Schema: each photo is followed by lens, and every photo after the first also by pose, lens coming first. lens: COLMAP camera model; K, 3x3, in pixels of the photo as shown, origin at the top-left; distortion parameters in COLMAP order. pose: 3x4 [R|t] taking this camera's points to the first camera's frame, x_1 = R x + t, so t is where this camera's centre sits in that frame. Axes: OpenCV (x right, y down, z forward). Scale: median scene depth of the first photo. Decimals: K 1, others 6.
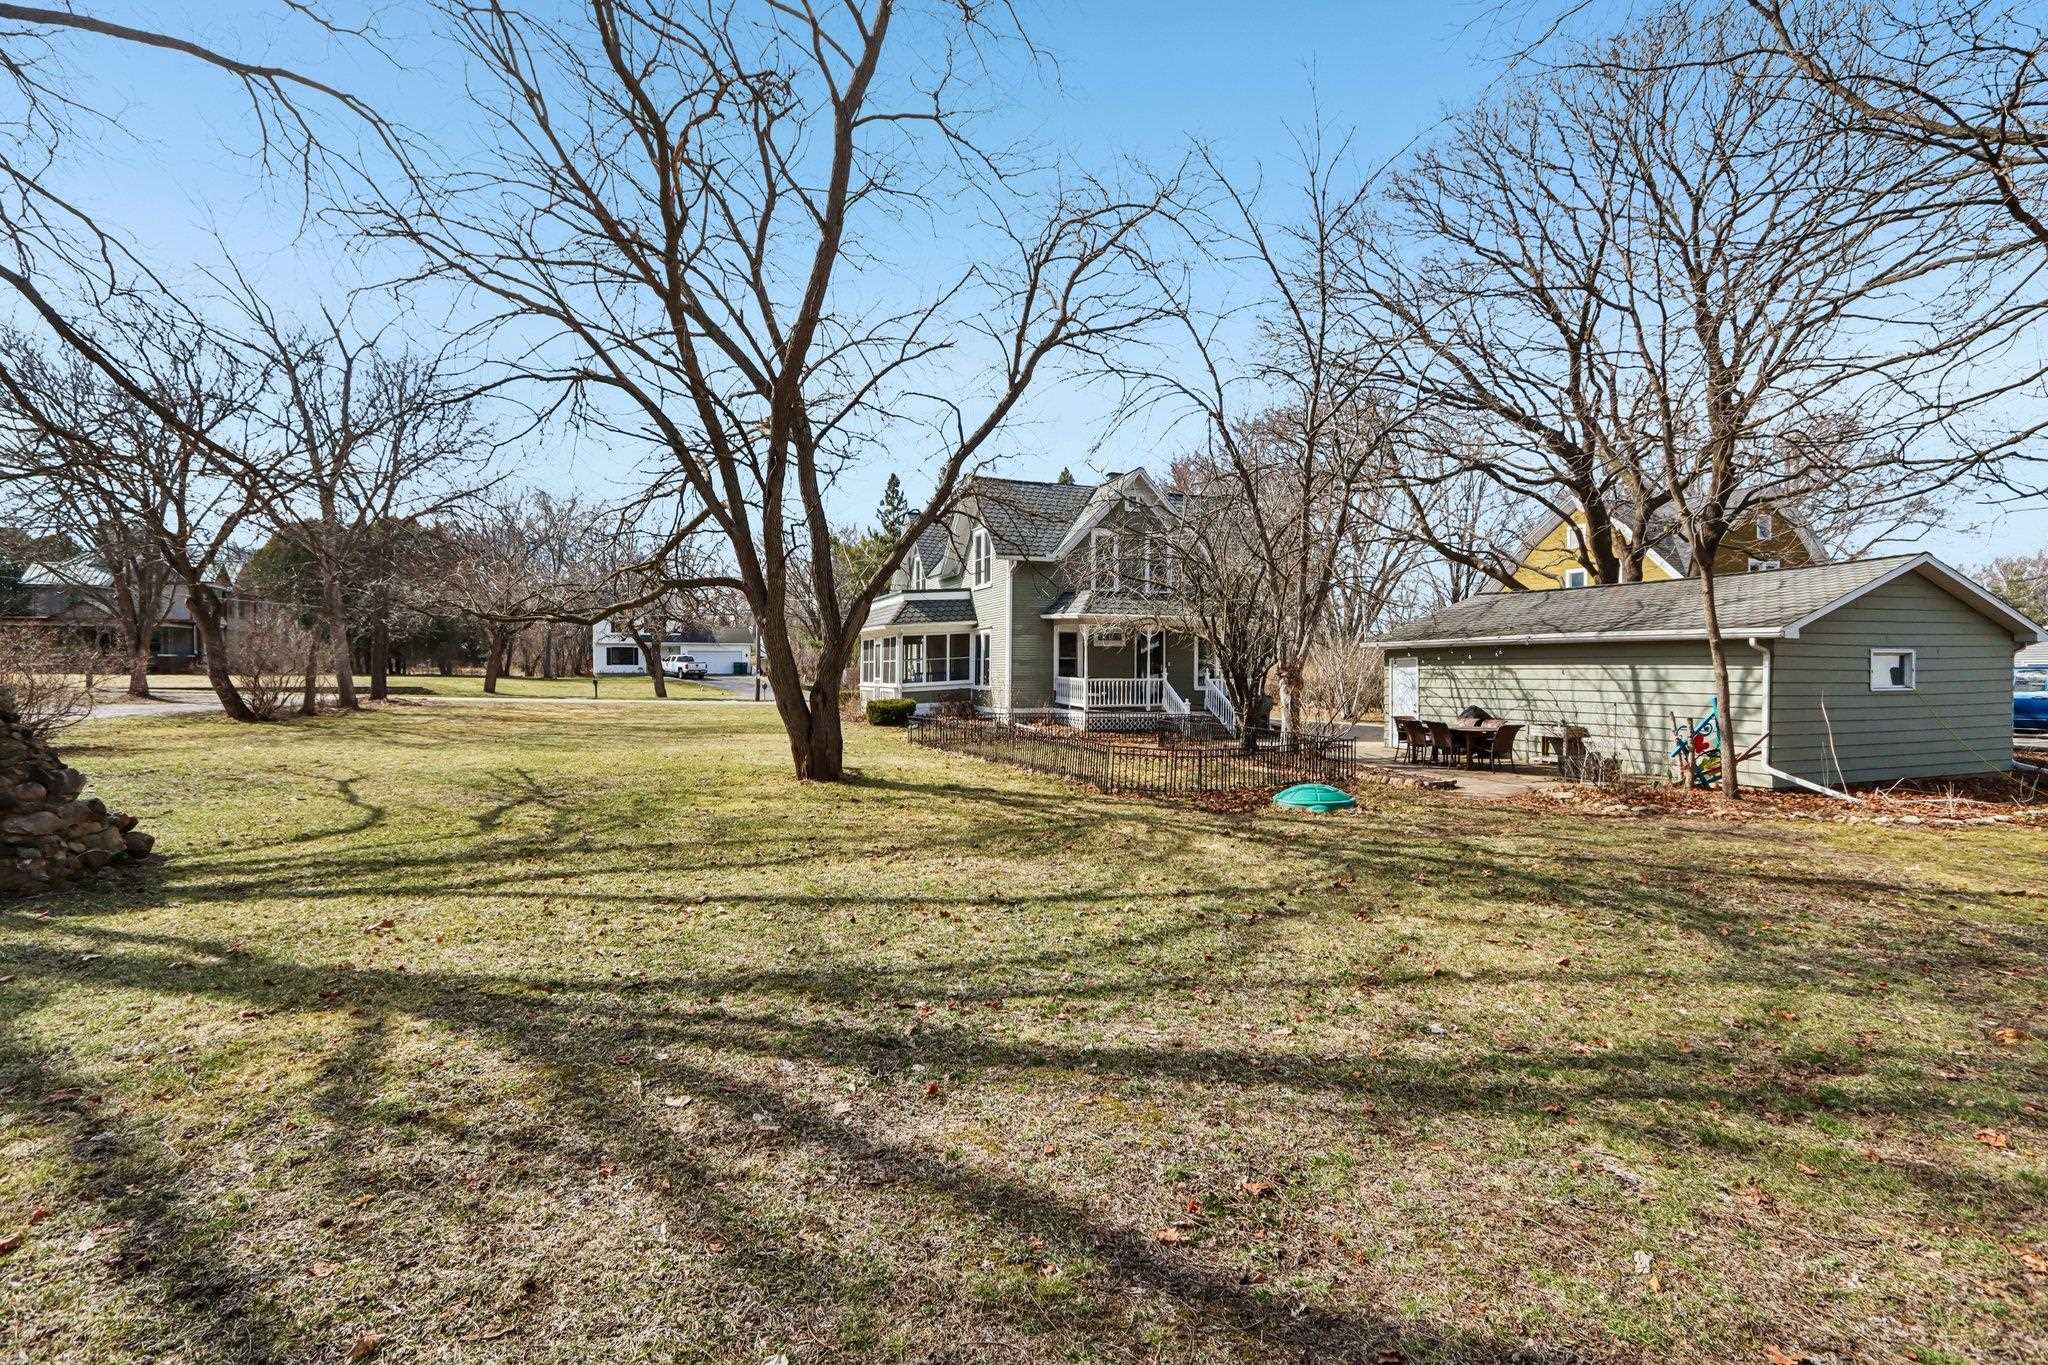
lens RADIAL K [[941.6, 0, 1028.5], [0, 941.6, 670.0], [0, 0, 1]] dist [-0.009426, 0.000199]
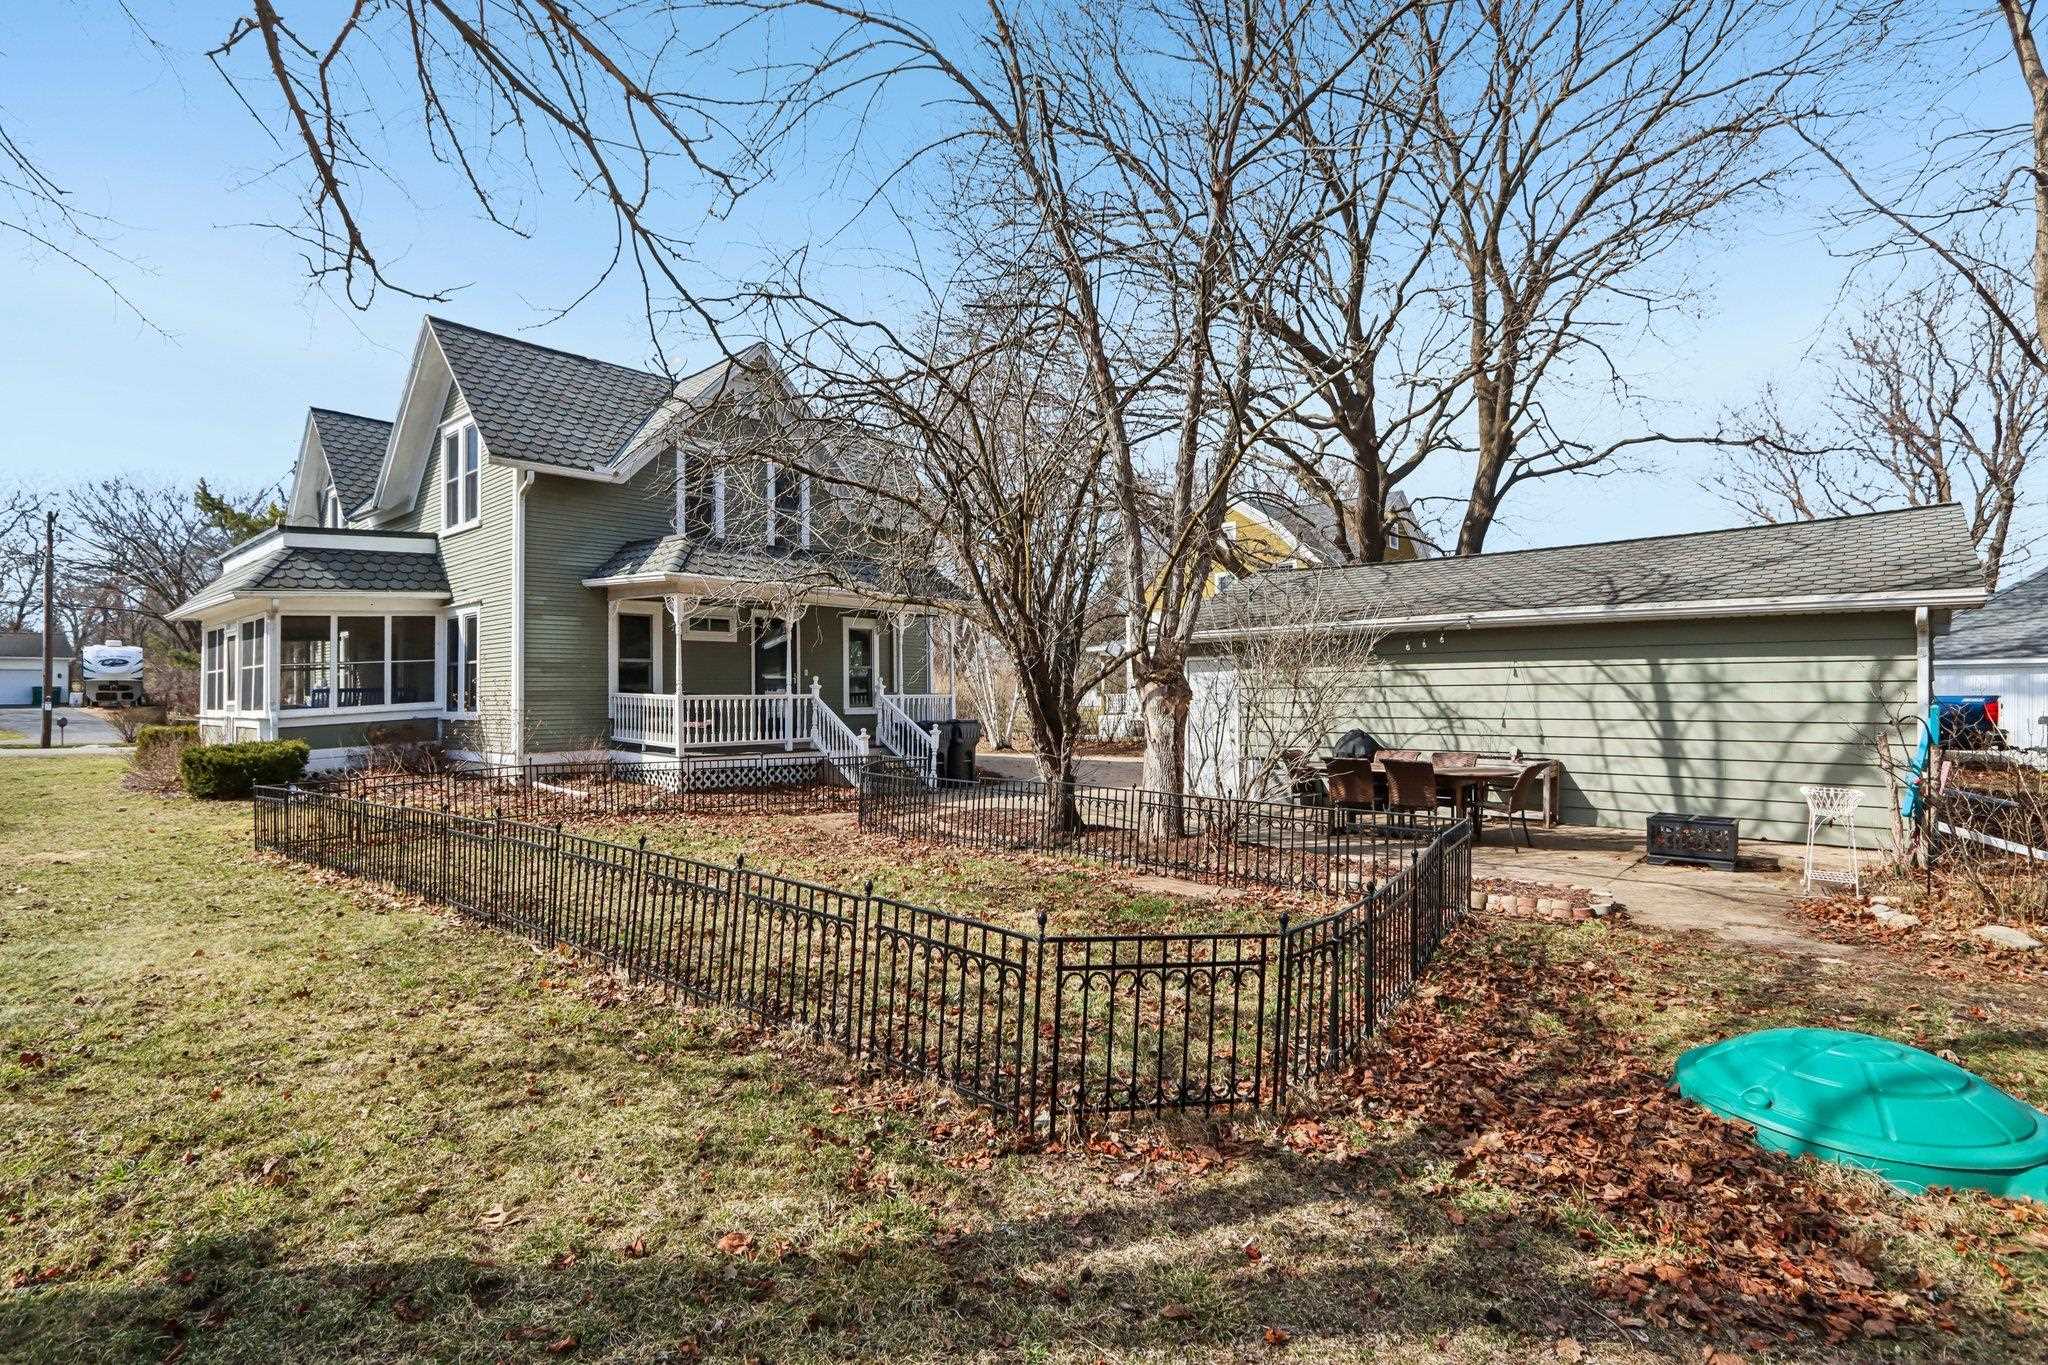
lens RADIAL K [[986.1, 0, 1021.3], [0, 986.1, 693.4], [0, 0, 1]] dist [-0.011361, 0.000281]
pose [[0.895591, -0.006914, 0.444824, -0.013596], [0.007767, 0.999970, -0.000095, 0.009198], [-0.444810, 0.003540, 0.895618, 0.386028]]
